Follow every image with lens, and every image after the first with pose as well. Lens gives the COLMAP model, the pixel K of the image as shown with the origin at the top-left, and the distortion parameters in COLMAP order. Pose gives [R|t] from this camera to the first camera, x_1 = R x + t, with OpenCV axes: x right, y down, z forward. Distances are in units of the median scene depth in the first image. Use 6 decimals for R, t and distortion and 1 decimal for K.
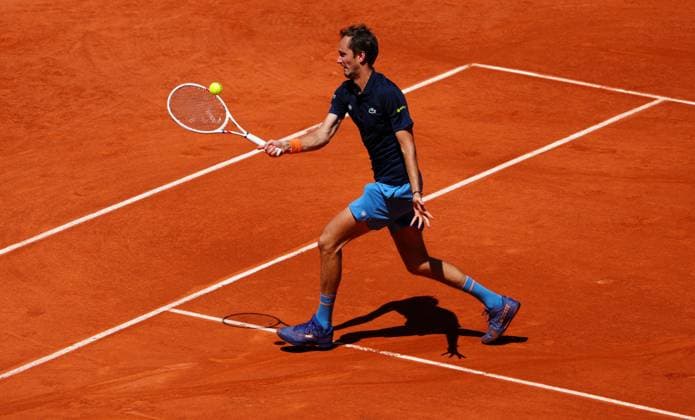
lens RADIAL K [[291.2, 0, 347.3], [0, 291.2, 208.3], [0, 0, 1]] dist [-0.000819, 0.000506]
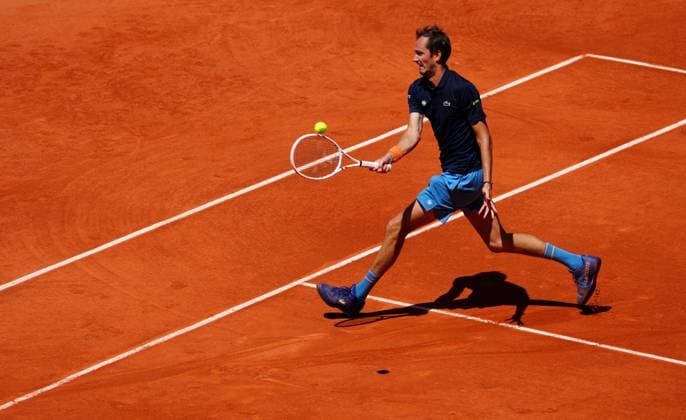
lens RADIAL K [[274.1, 0, 343.2], [0, 274.1, 211.3], [0, 0, 1]] dist [0.000907, -0.000048]
pose [[0.999988, 0.002443, -0.004296, -0.457655], [-0.002446, 0.999997, -0.000733, 0.081923], [0.004294, 0.000743, 0.999991, -0.009741]]
